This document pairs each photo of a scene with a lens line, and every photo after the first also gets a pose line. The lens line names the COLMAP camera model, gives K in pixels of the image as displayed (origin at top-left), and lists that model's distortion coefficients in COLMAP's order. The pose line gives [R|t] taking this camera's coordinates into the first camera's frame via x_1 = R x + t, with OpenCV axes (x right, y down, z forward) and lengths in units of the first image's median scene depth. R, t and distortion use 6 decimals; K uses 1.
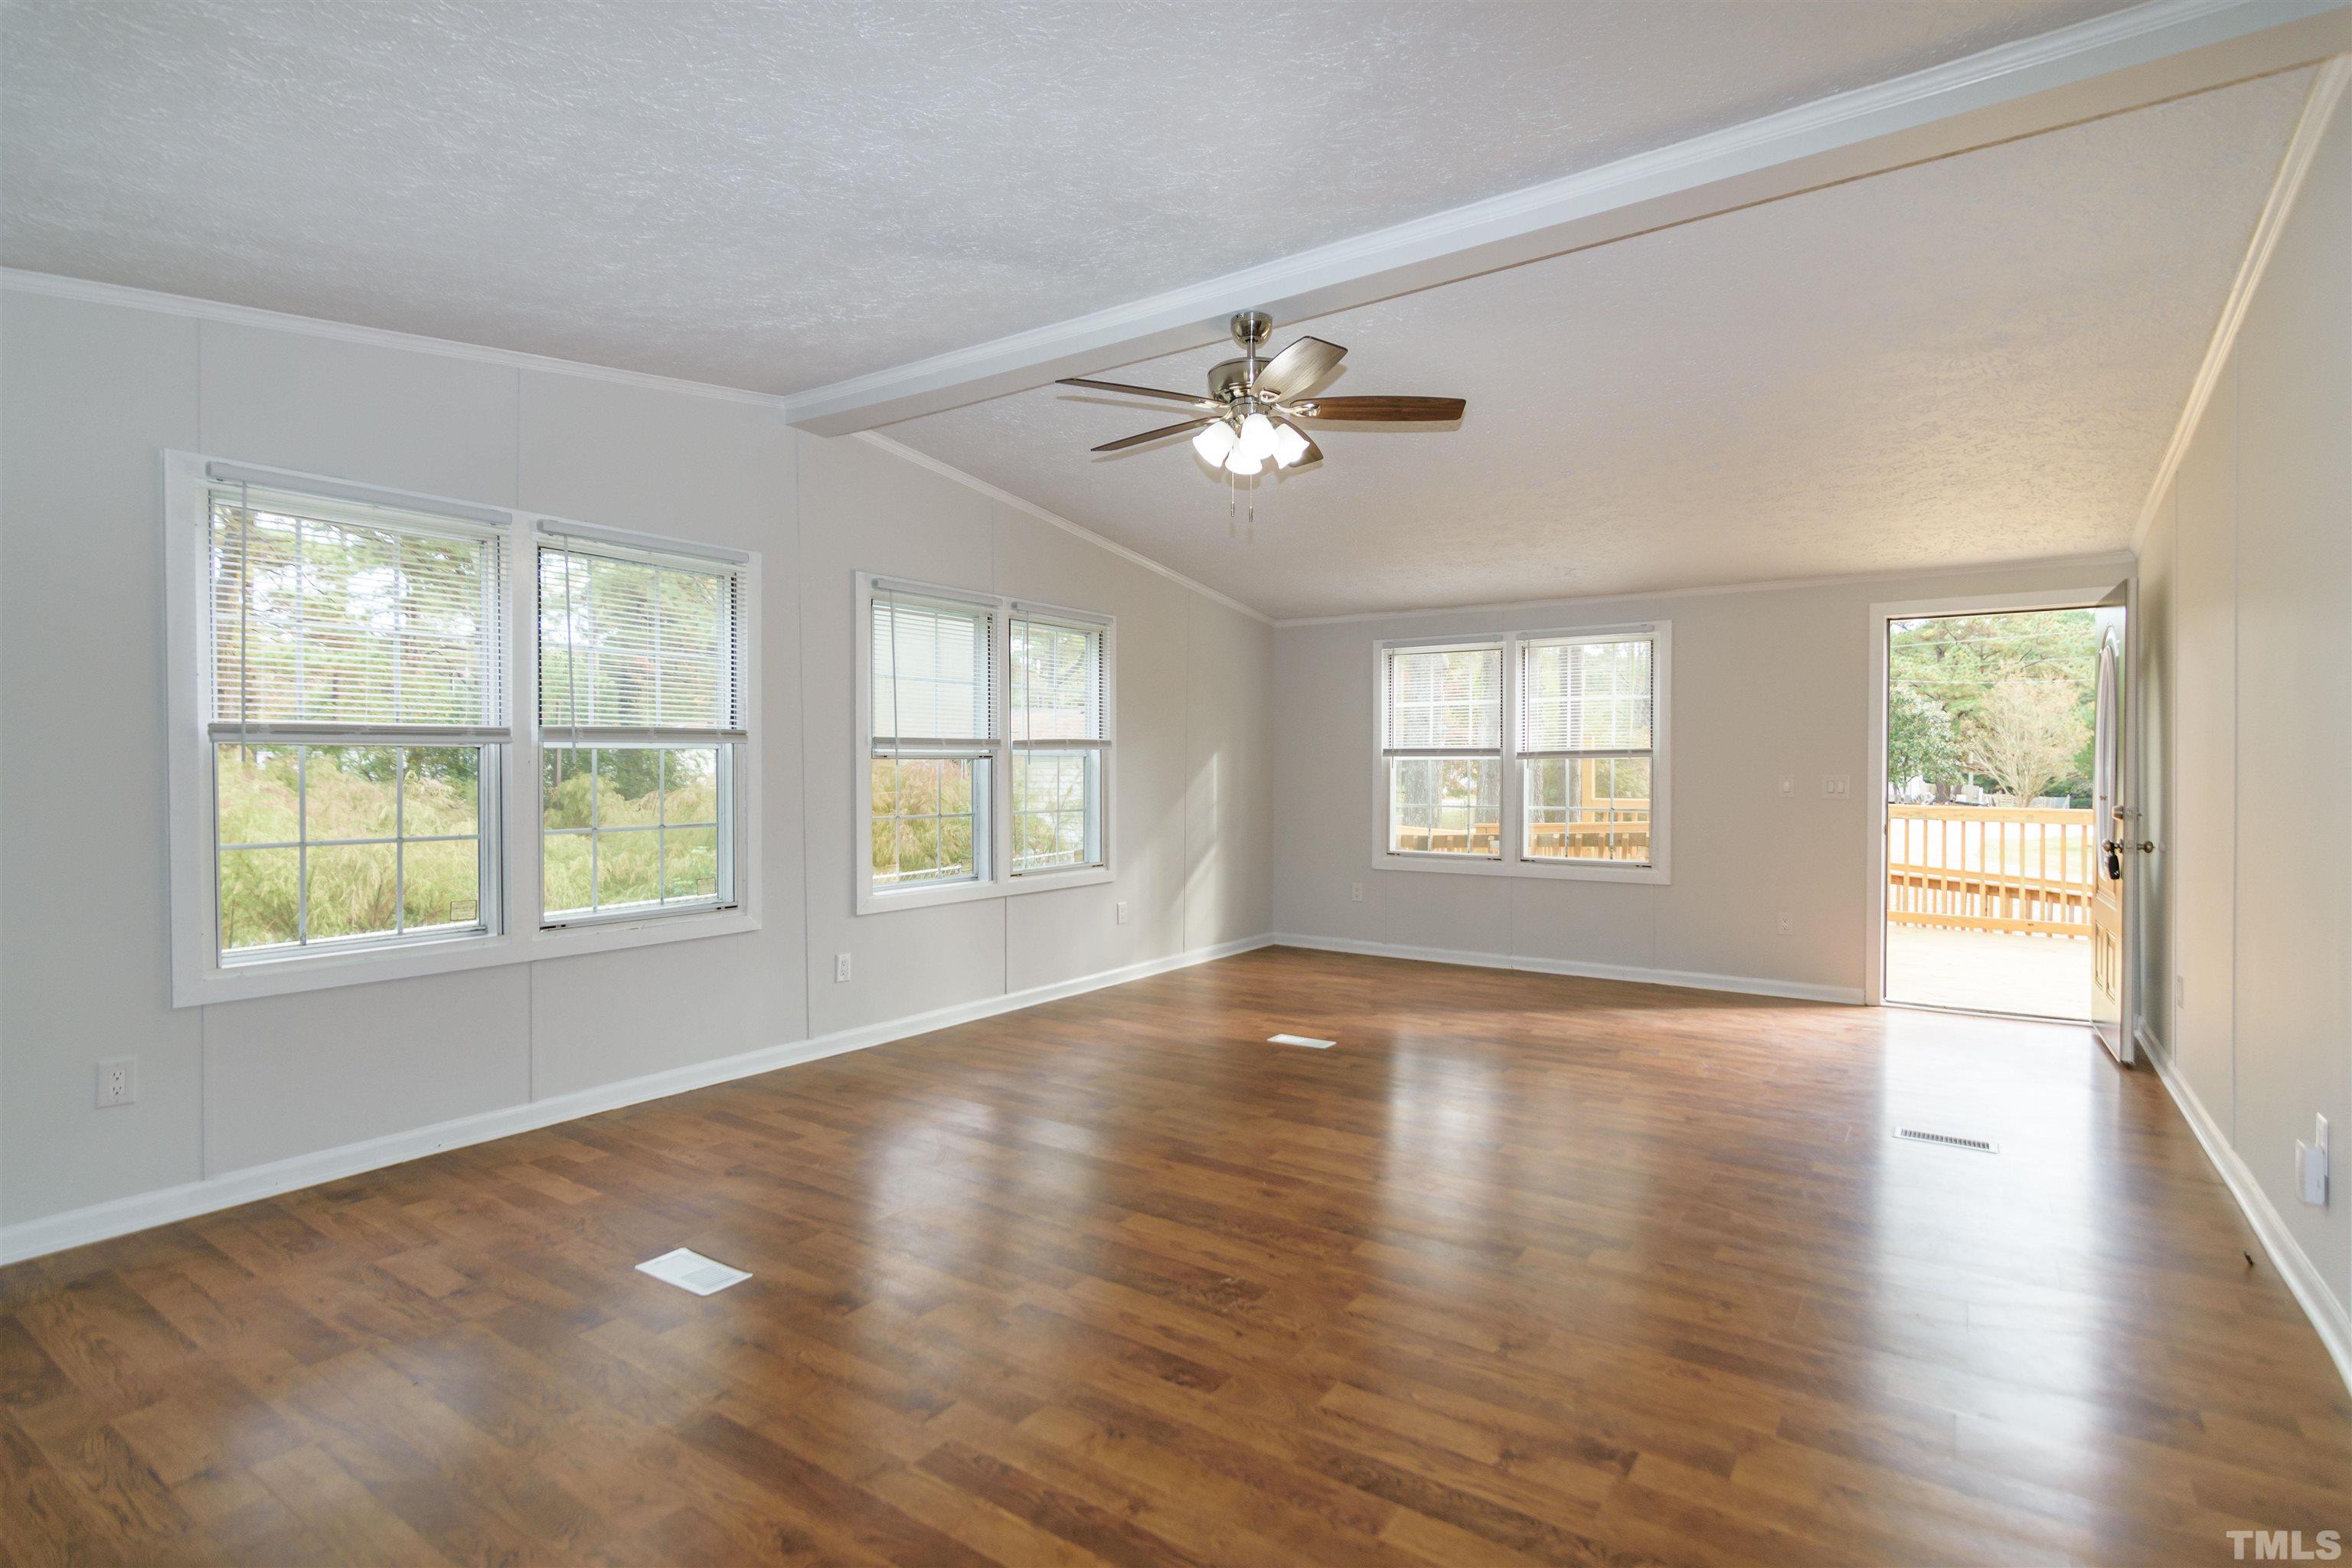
lens RADIAL K [[1060.3, 0, 1080.9], [0, 1060.3, 778.4], [0, 0, 1]] dist [-0.000144, 0.001332]
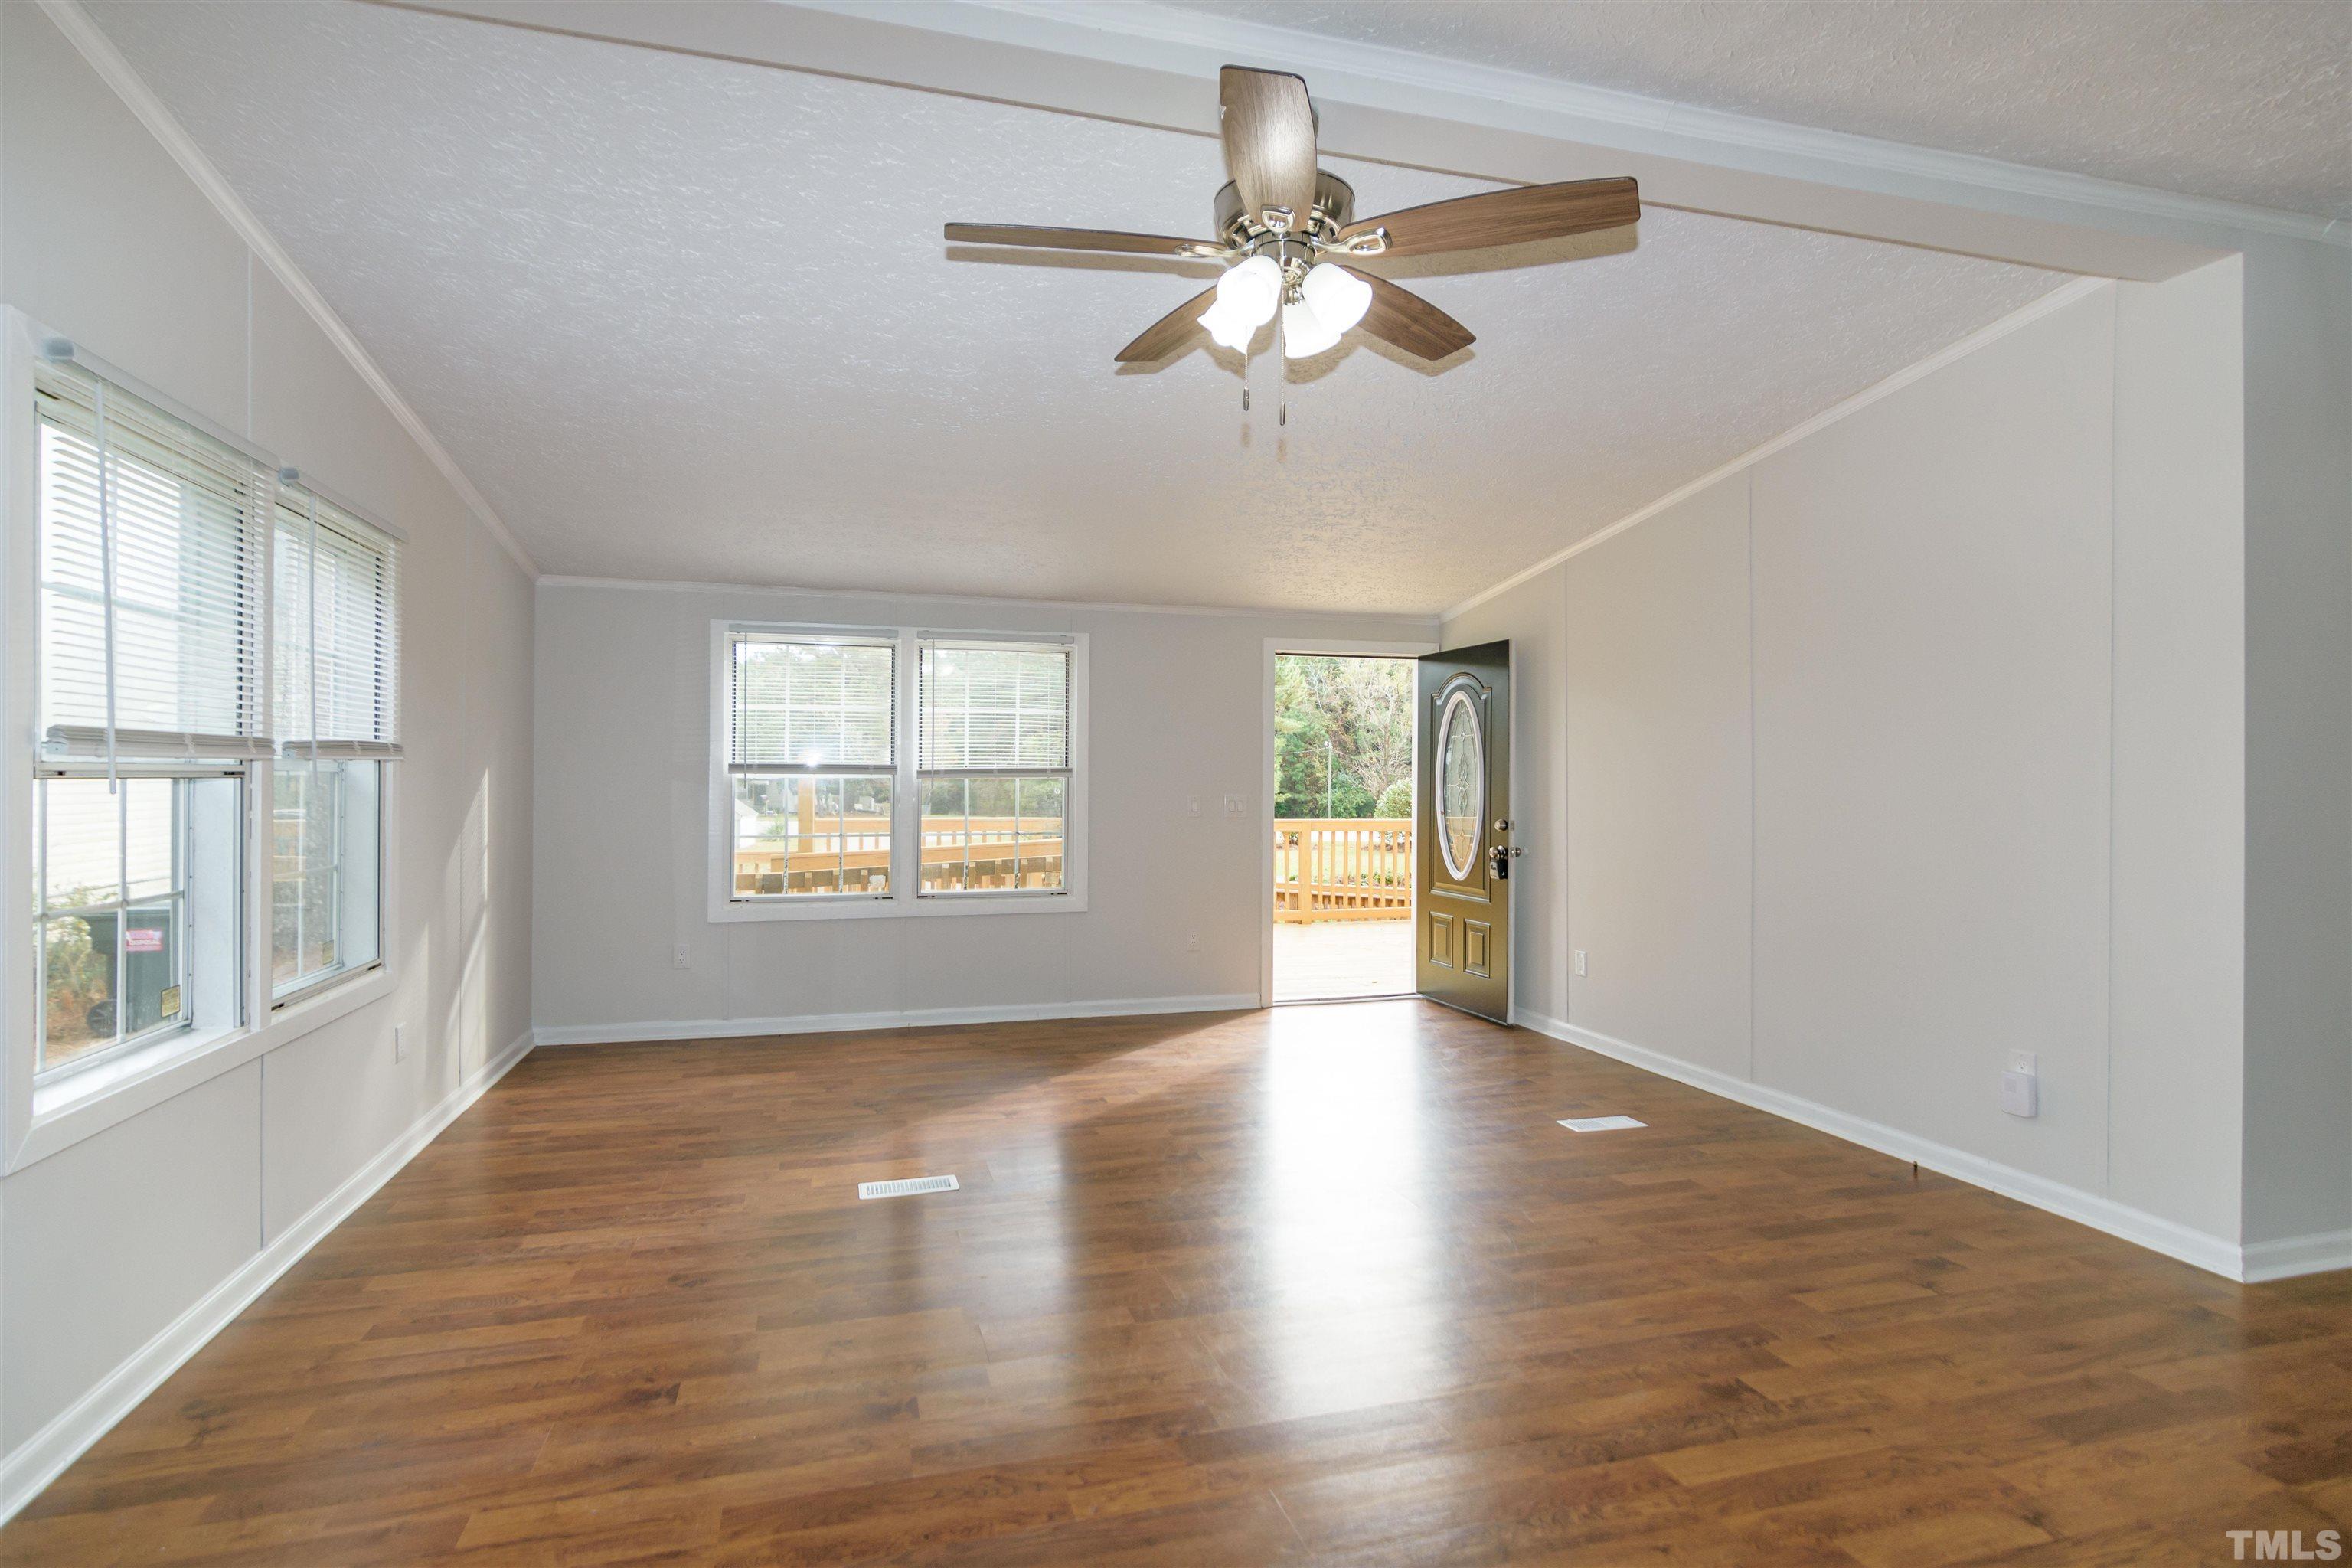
lens RADIAL K [[1160.6, 0, 1171.6], [0, 1160.6, 759.2], [0, 0, 1]] dist [0.000057, 0.003320]
pose [[0.616859, 0.014872, 0.786933, -0.214088], [0.009423, 0.999610, -0.026278, -0.007269], [-0.787017, 0.023625, 0.616479, 0.292487]]
